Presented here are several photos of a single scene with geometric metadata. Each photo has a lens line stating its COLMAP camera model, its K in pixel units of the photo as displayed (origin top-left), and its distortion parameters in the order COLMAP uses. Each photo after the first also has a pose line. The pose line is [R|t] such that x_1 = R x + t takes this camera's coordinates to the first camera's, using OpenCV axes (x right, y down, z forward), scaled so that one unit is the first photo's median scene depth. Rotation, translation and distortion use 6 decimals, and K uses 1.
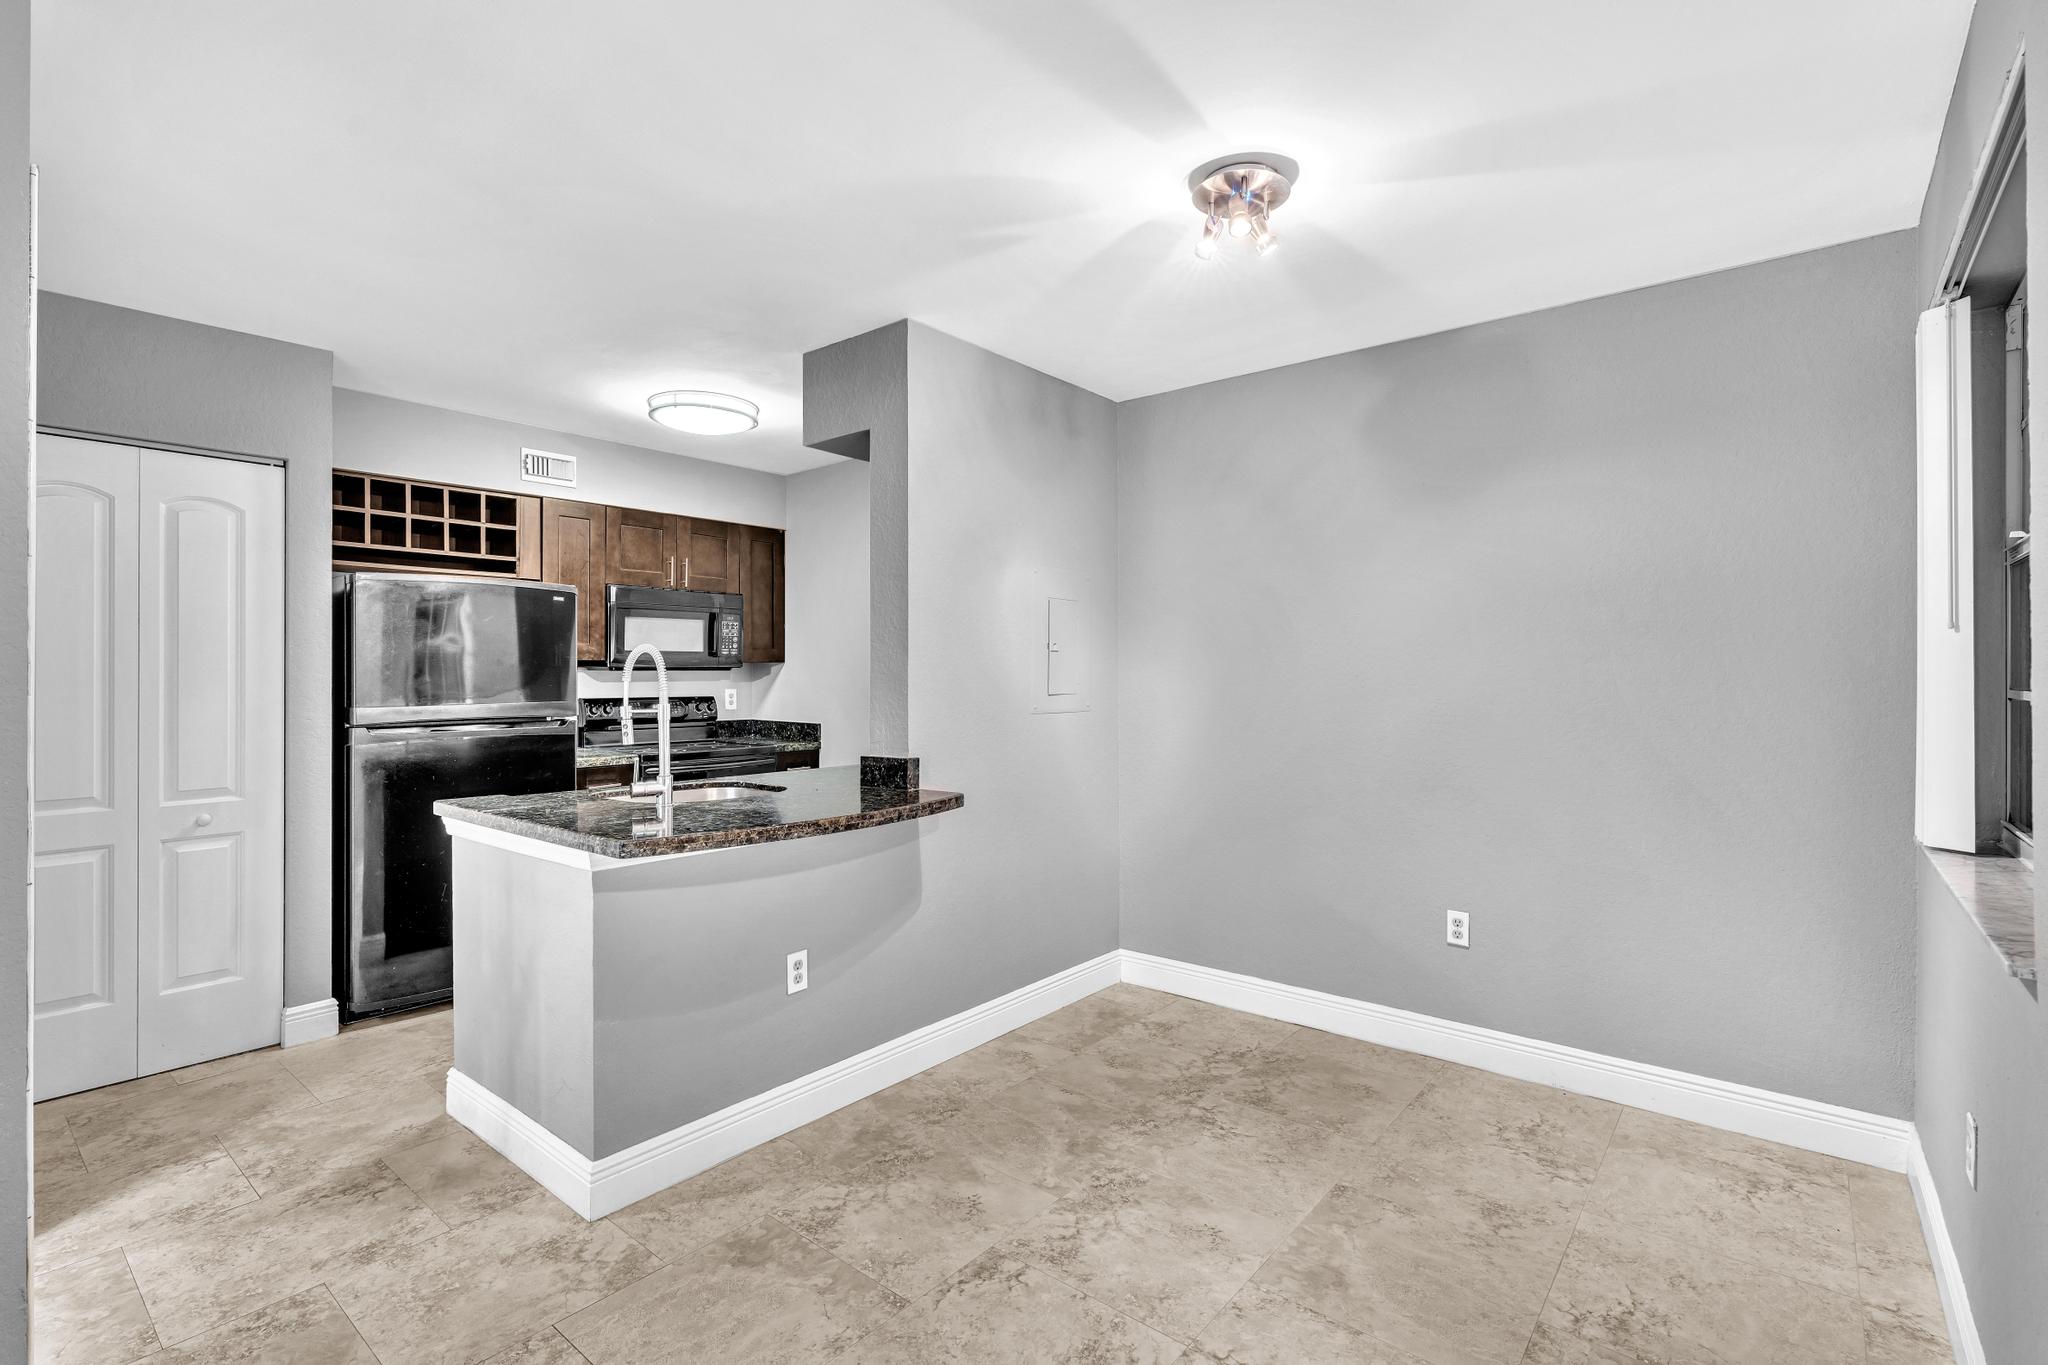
lens RADIAL K [[944.1, 0, 1019.0], [0, 944.1, 670.4], [0, 0, 1]] dist [0.002984, 0.000730]
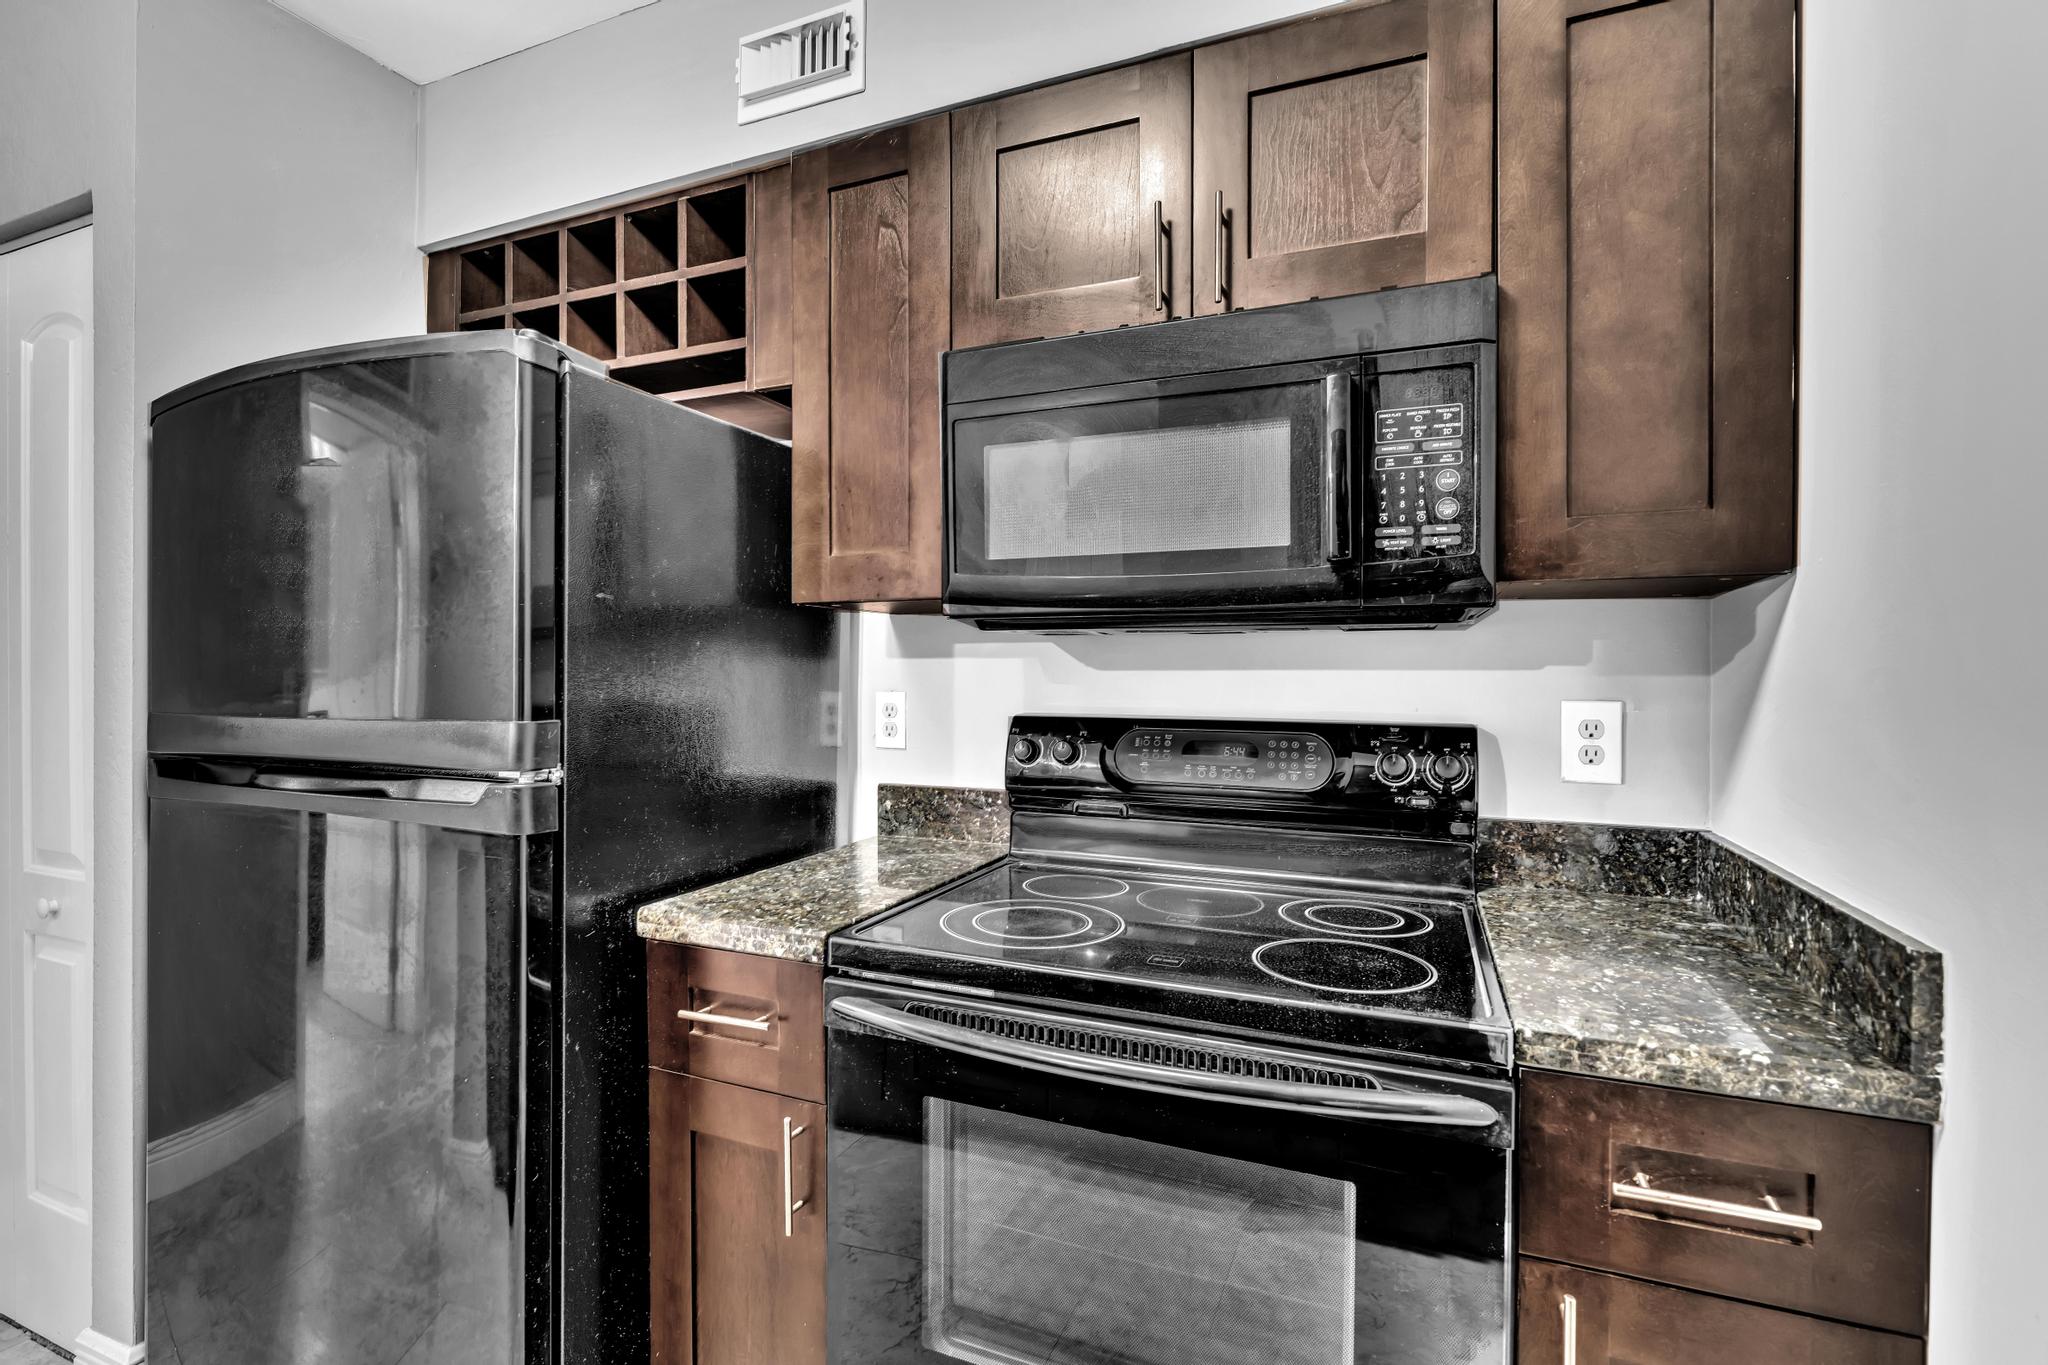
lens RADIAL K [[975.0, 0, 1006.1], [0, 975.0, 675.1], [0, 0, 1]] dist [0.001100, 0.000686]
pose [[0.284980, 0.001744, -0.958532, -0.138301], [0.000533, 0.999998, 0.001978, 0.016718], [0.958533, -0.001075, 0.284978, 1.071050]]
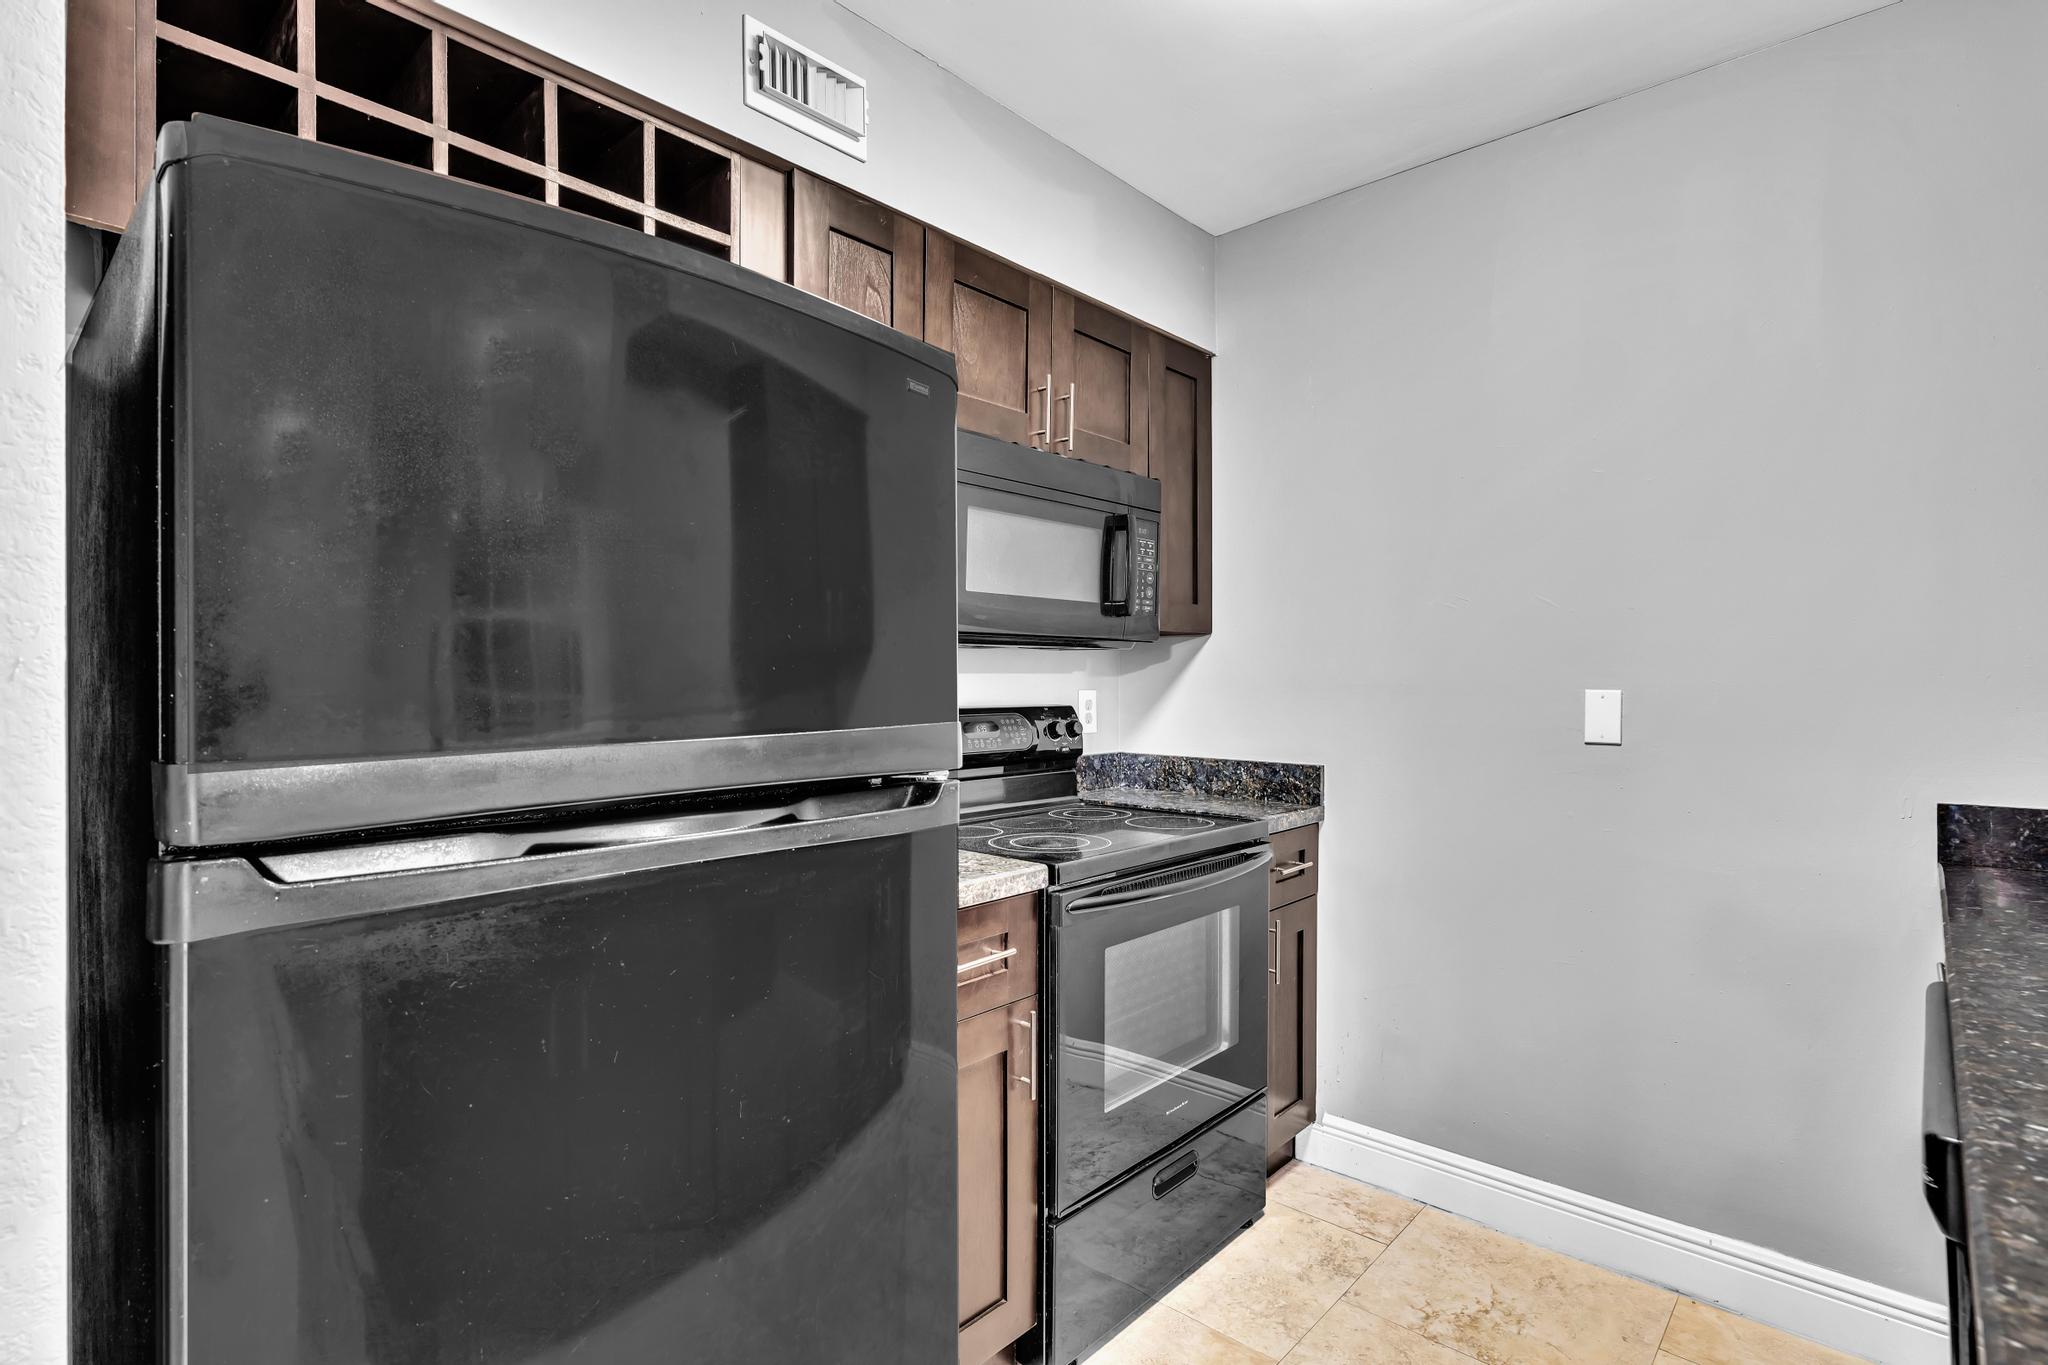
lens RADIAL K [[975.0, 0, 1008.7], [0, 975.0, 680.8], [0, 0, 1]] dist [0.001100, 0.000686]
pose [[0.998689, -0.002126, -0.051146, -0.442157], [0.002329, 0.999990, 0.003902, 0.017622], [0.051137, -0.004016, 0.998684, 0.687016]]
